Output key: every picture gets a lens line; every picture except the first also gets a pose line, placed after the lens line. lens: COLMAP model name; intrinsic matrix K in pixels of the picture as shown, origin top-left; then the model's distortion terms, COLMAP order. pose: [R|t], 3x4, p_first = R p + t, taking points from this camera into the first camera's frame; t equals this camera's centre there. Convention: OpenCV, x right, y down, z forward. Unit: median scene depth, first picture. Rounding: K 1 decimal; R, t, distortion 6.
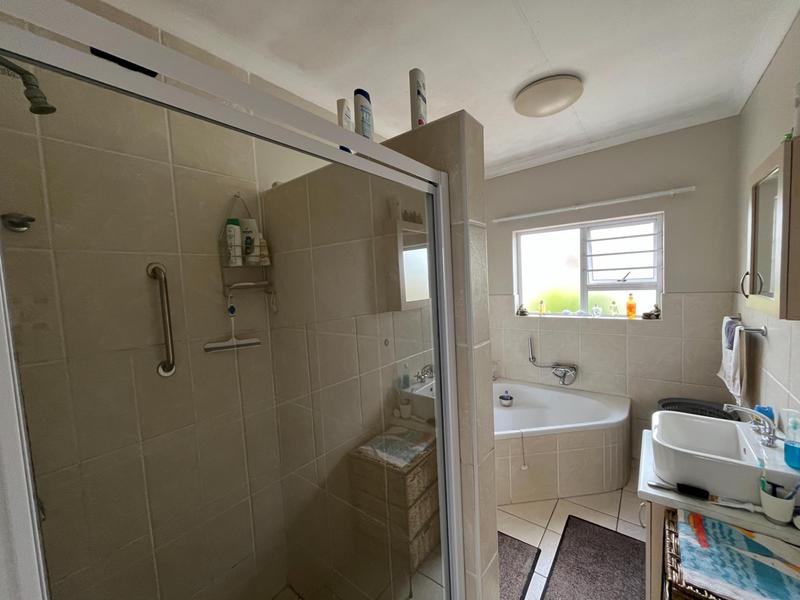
lens RADIAL K [[319.9, 0, 397.1], [0, 319.9, 297.2], [0, 0, 1]] dist [-0.002826, 0.000457]
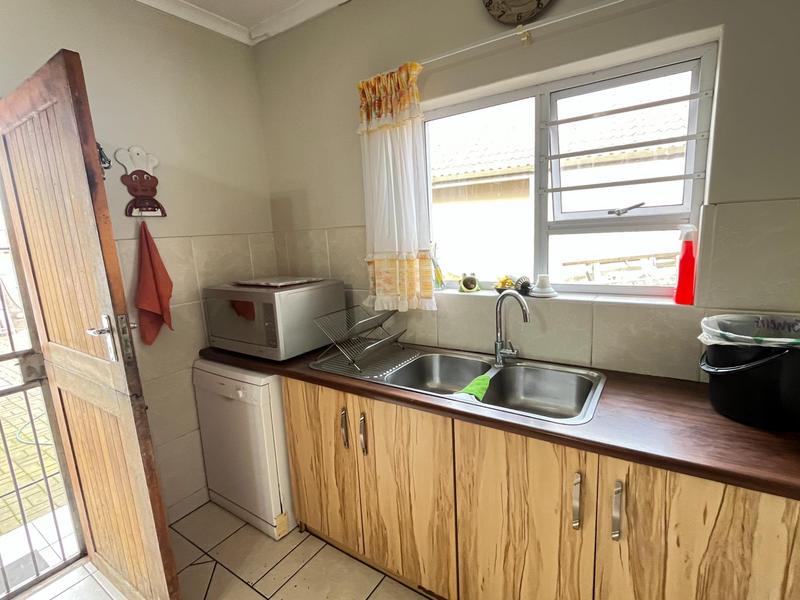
lens RADIAL K [[398.2, 0, 402.1], [0, 398.2, 301.1], [0, 0, 1]] dist [0.009849, -0.000516]
pose [[0.997104, -0.016642, 0.074210, 0.382117], [0.008384, 0.993871, 0.110231, 0.013294], [-0.075589, -0.109289, 0.991132, 0.475941]]
